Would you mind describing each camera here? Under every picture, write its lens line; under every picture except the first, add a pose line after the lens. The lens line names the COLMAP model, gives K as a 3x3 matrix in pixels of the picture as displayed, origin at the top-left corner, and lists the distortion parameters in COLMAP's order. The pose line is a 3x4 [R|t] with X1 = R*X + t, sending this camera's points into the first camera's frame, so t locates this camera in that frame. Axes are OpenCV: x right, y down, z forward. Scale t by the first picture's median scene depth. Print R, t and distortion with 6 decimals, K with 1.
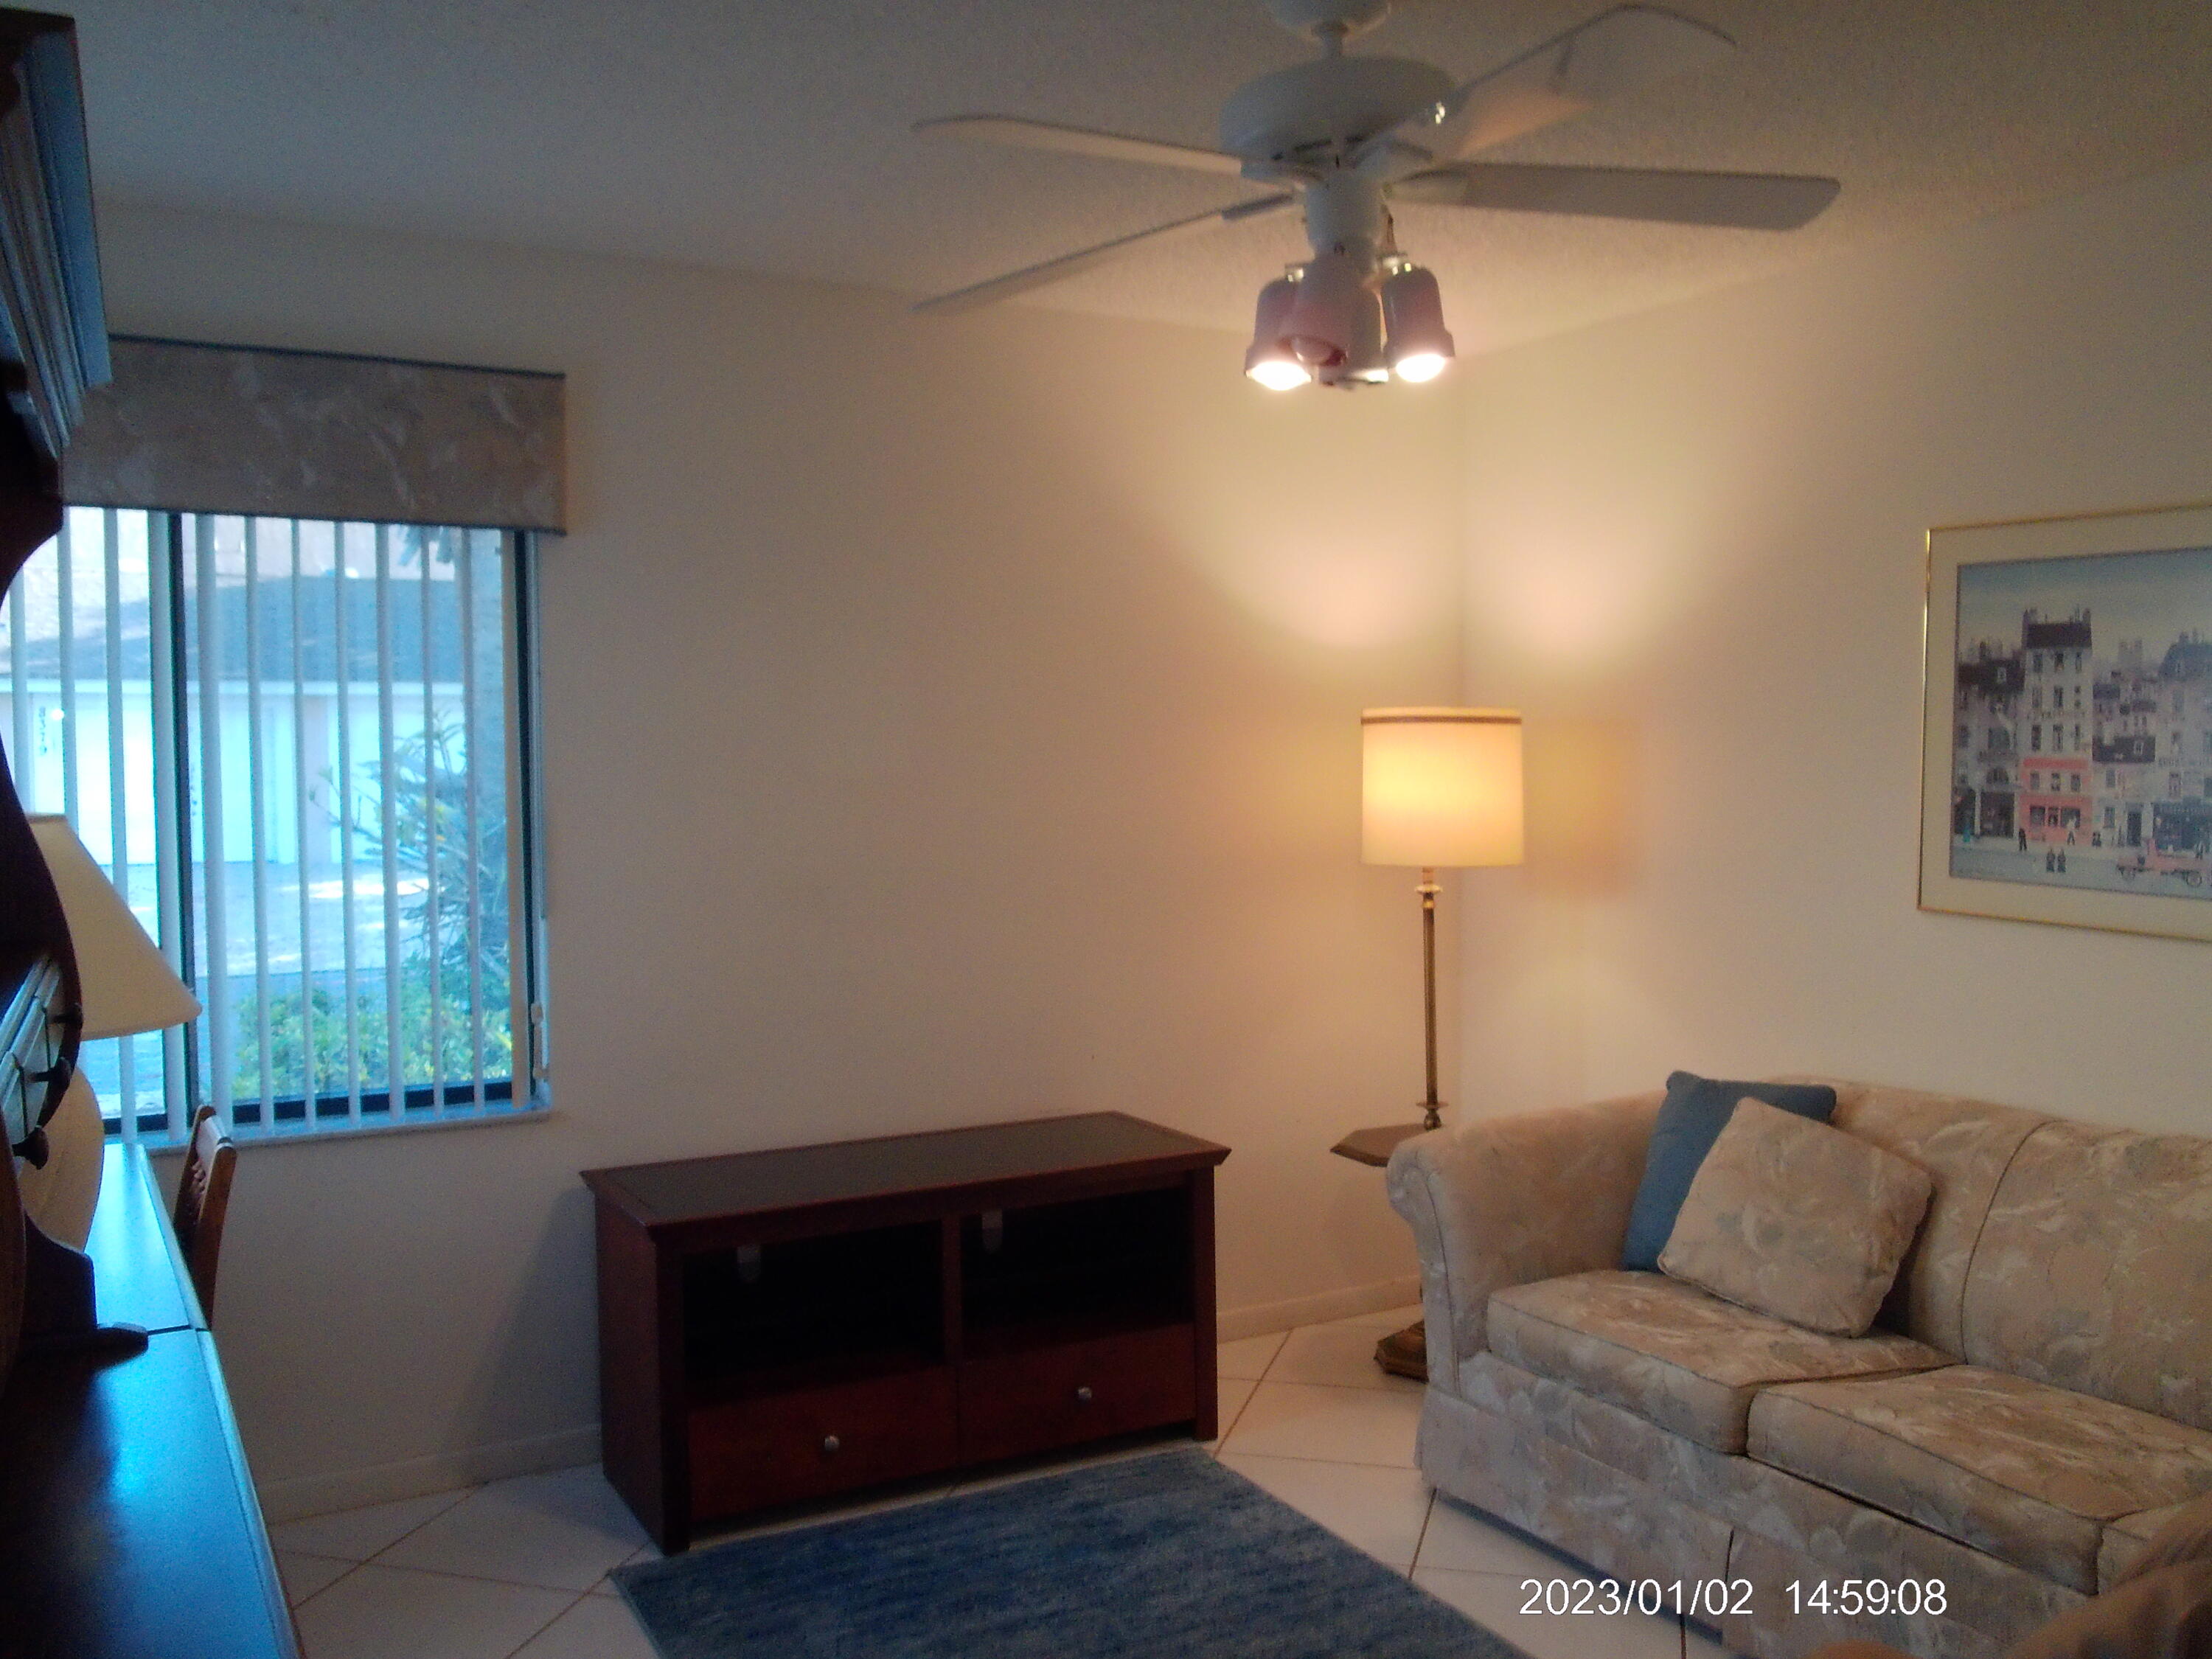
lens RADIAL K [[1886.5, 0, 1149.8], [0, 1886.5, 822.4], [0, 0, 1]] dist [-0.042265, 0.003028]
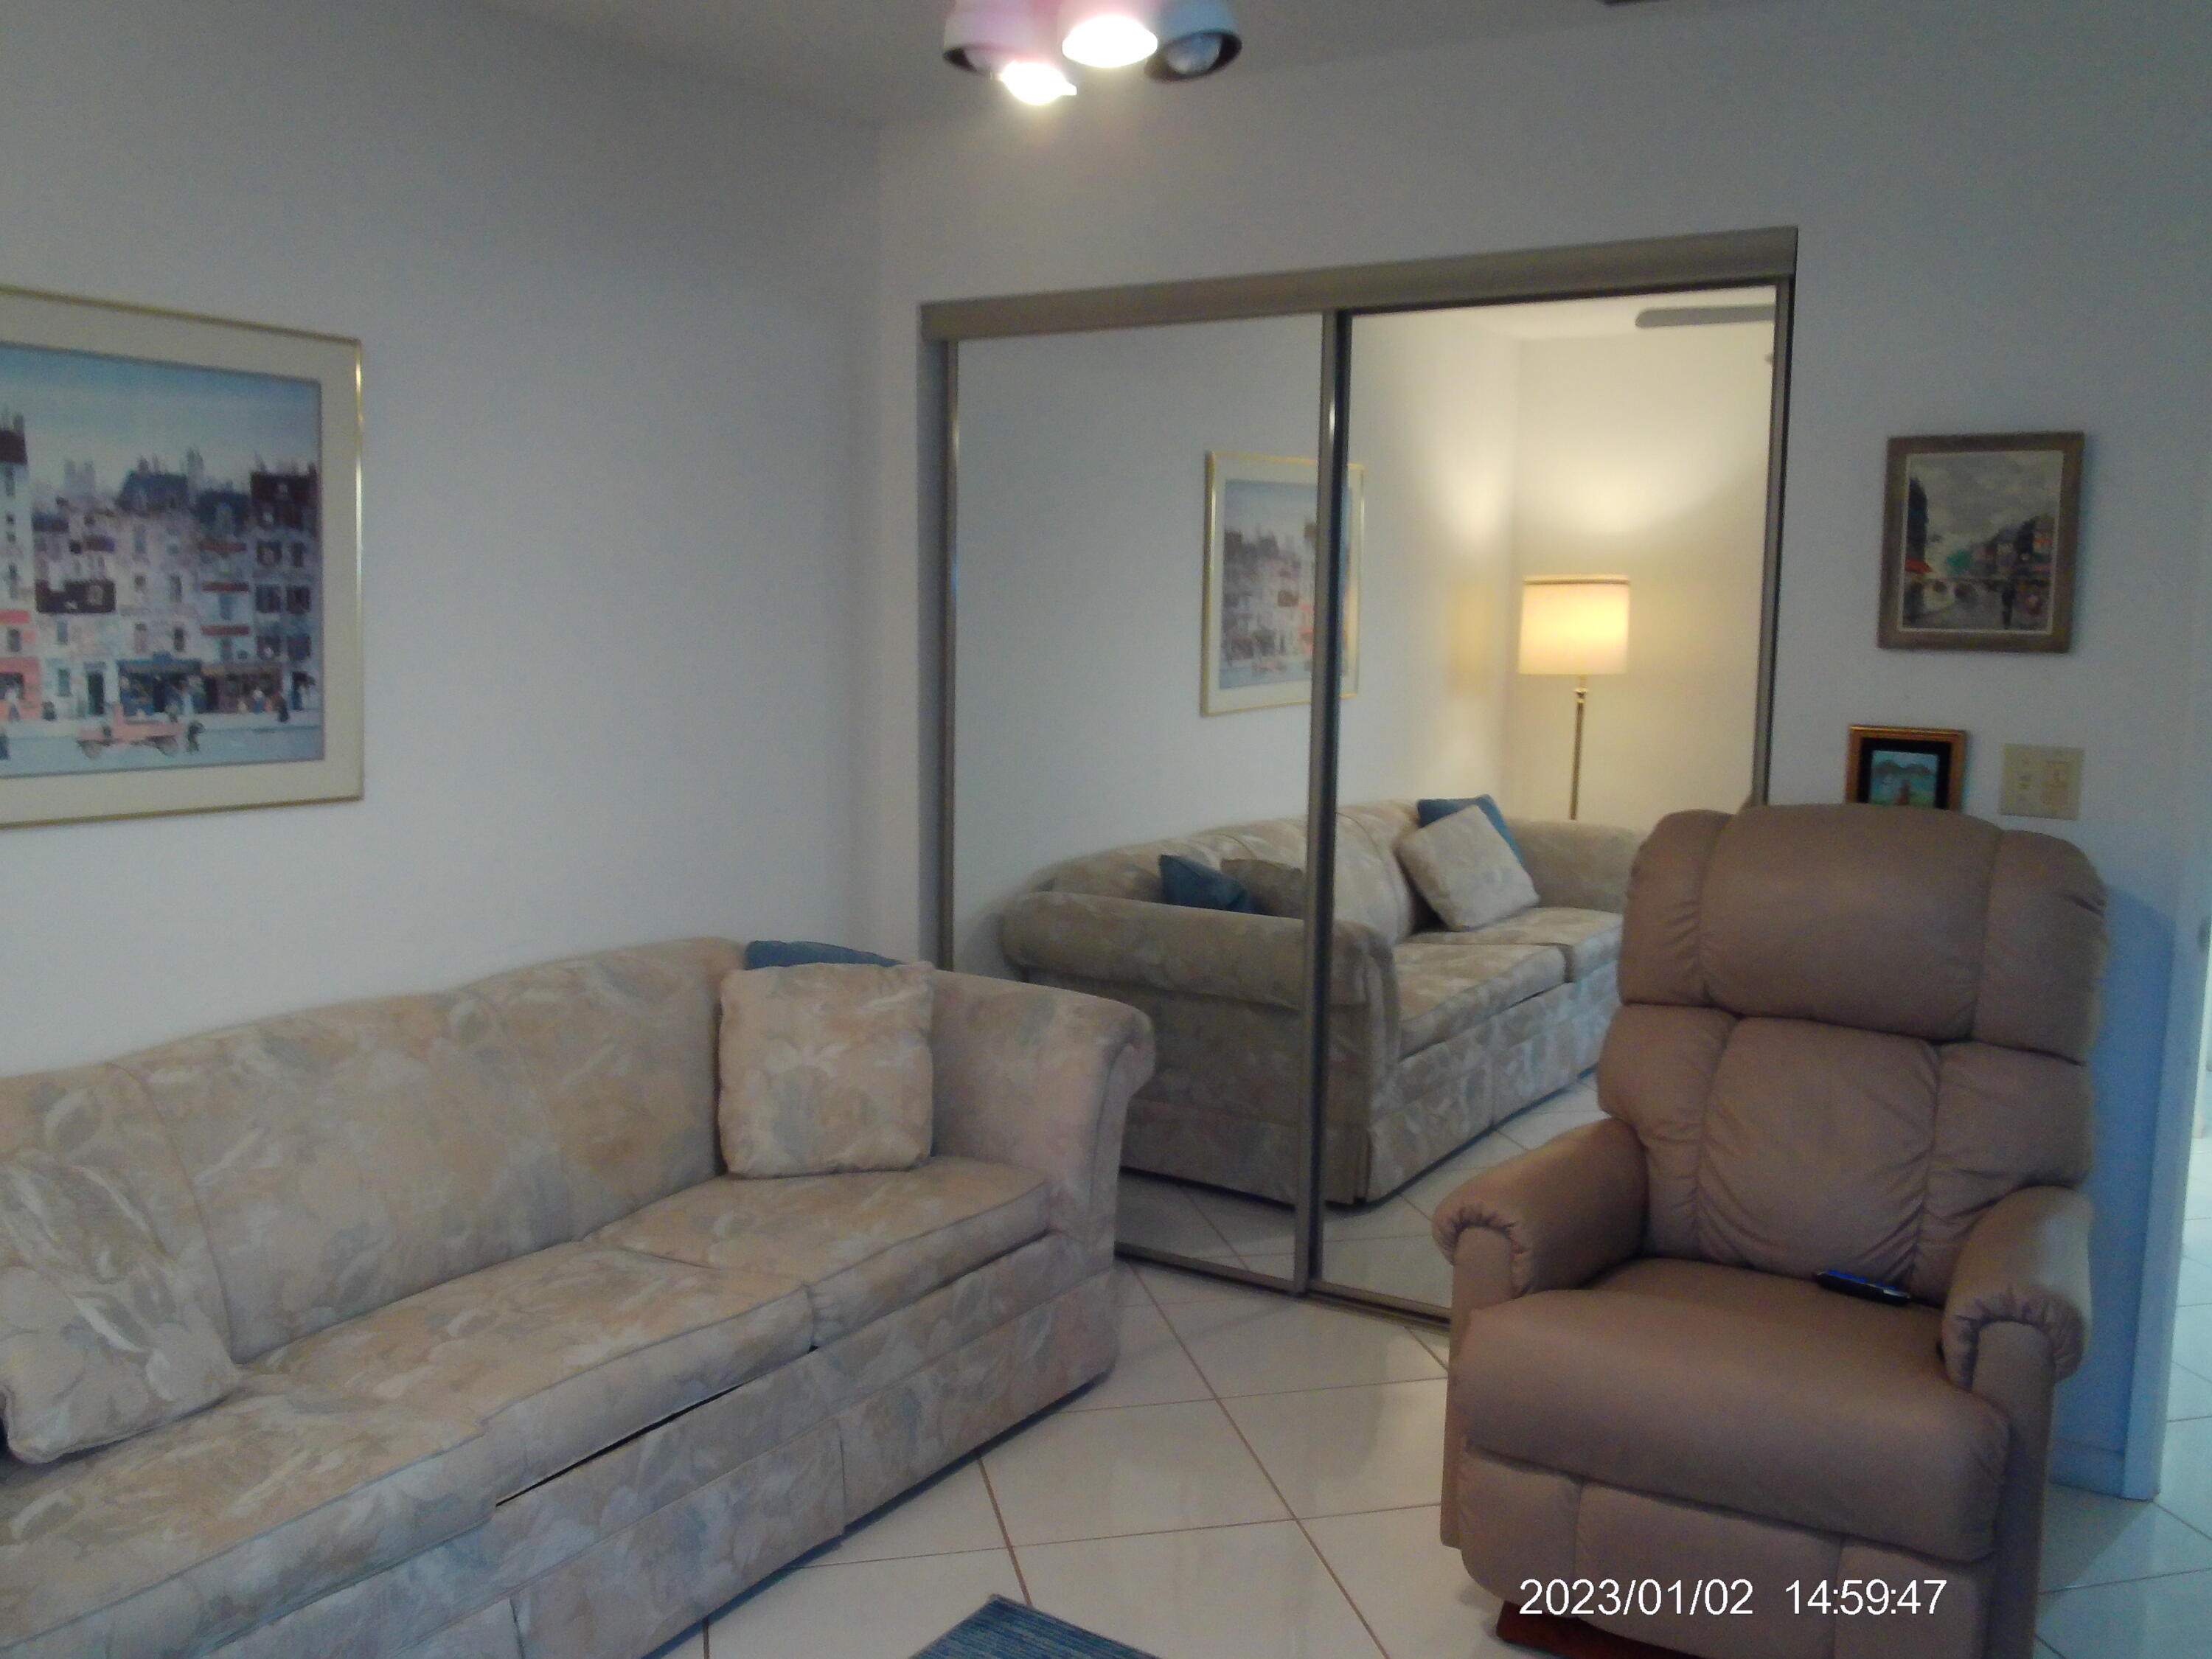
lens RADIAL K [[1886.5, 0, 1149.8], [0, 1886.5, 822.4], [0, 0, 1]] dist [-0.042265, 0.003028]
pose [[-0.466609, -0.108619, 0.877769, -0.417164], [0.028981, 0.990020, 0.137916, -0.040465], [-0.883989, 0.089792, -0.458804, 0.977371]]
